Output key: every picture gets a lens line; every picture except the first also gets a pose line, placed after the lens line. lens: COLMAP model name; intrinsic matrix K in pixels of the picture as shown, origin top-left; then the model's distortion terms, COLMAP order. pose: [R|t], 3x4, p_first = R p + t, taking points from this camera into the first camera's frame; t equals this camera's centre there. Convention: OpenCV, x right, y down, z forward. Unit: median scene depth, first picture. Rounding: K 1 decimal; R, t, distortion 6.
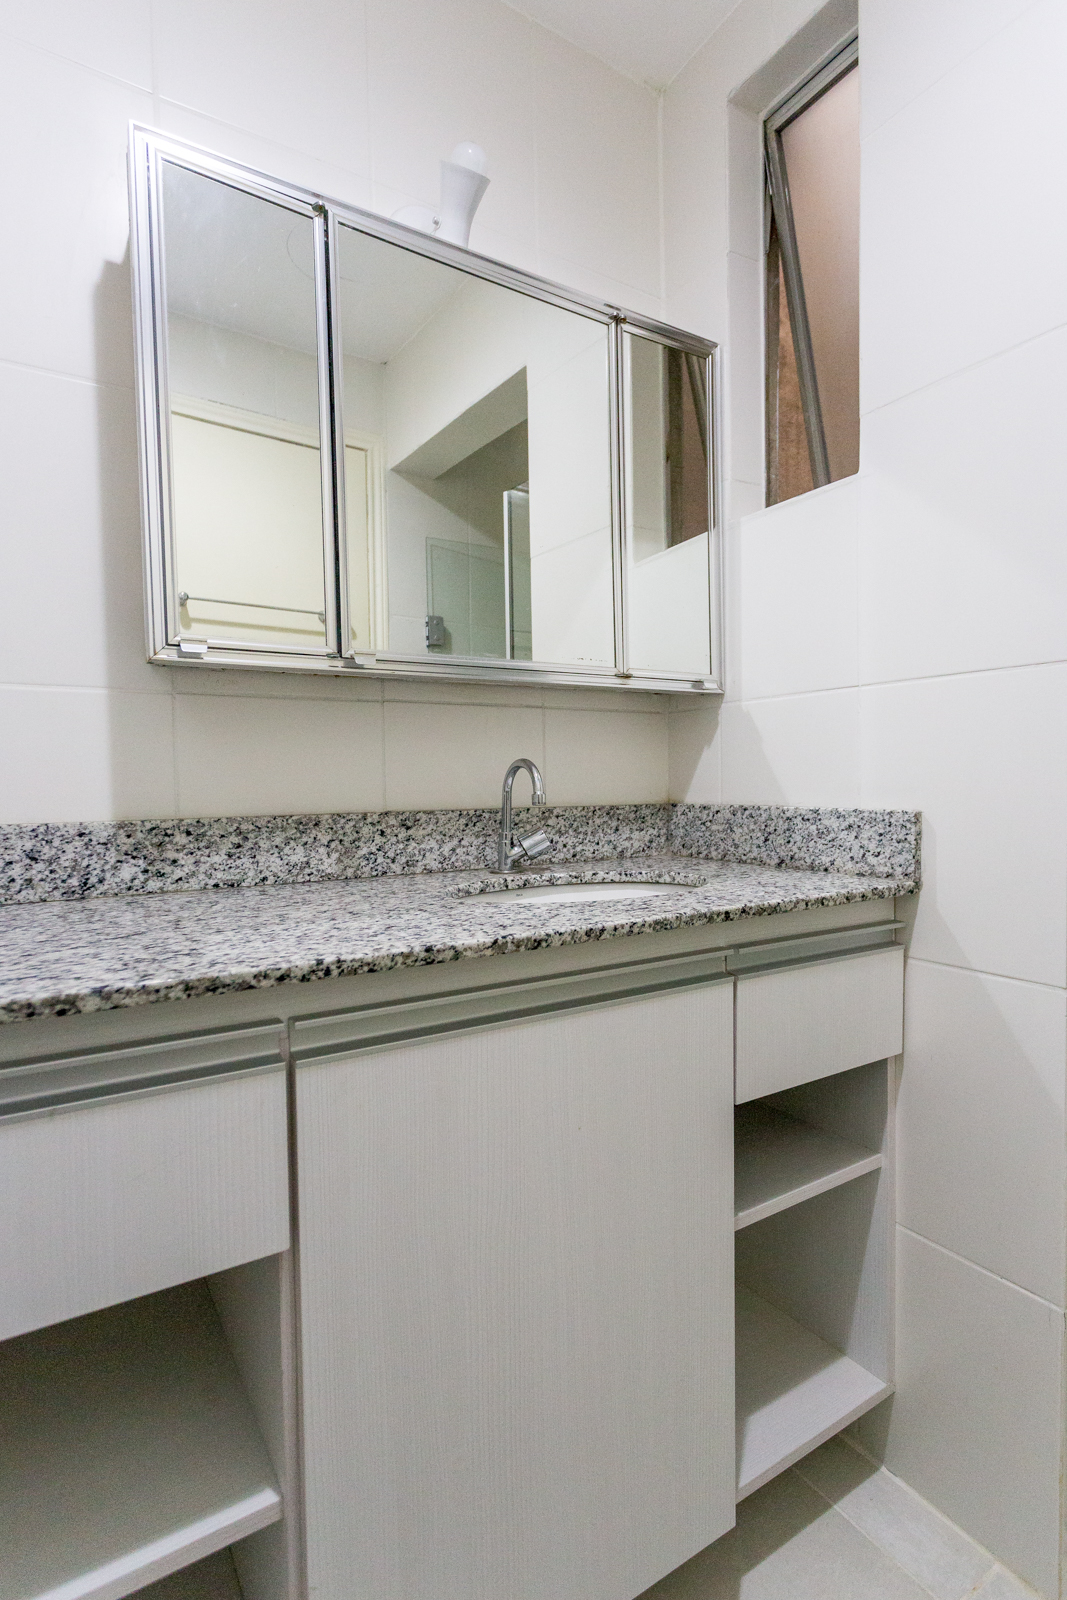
lens RADIAL K [[779.5, 0, 589.3], [0, 779.5, 801.7], [0, 0, 1]] dist [0.000107, 0.000873]
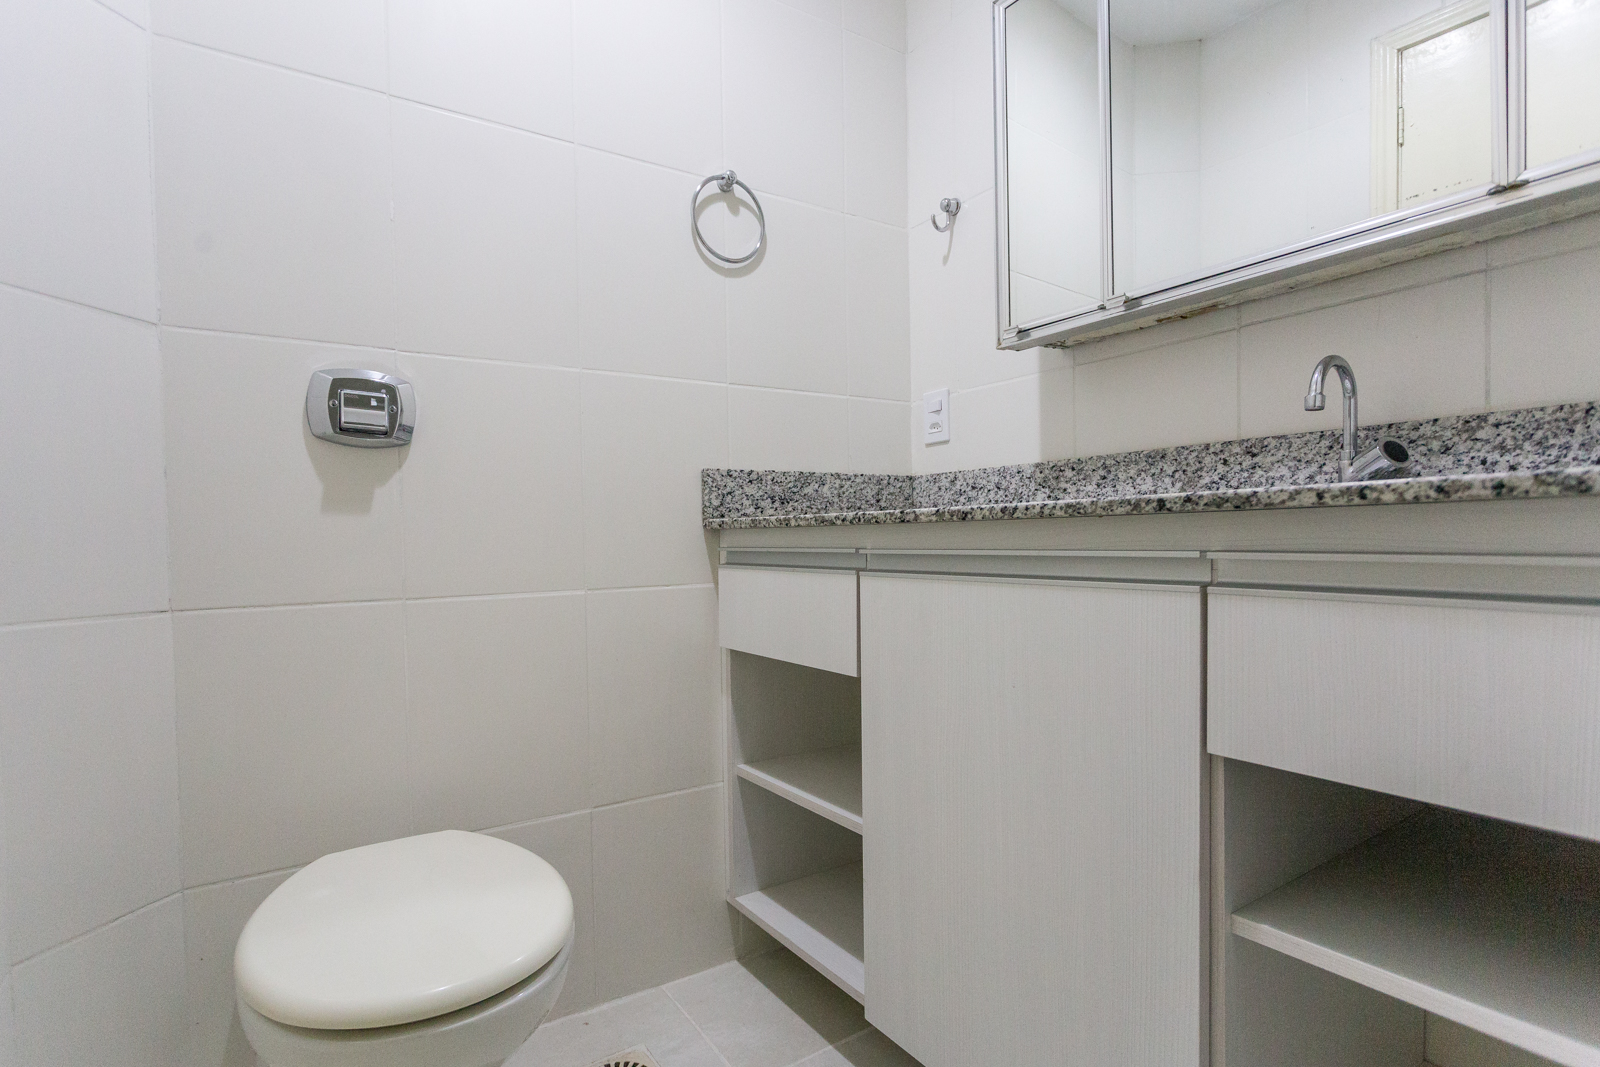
lens RADIAL K [[779.5, 0, 800.3], [0, 779.5, 558.1], [0, 0, 1]] dist [0.000107, 0.000873]
pose [[0.026707, 0.038855, -0.998888, 0.759886], [0.003642, 0.999234, 0.038966, 0.128454], [0.999637, -0.004678, 0.026545, 0.447257]]
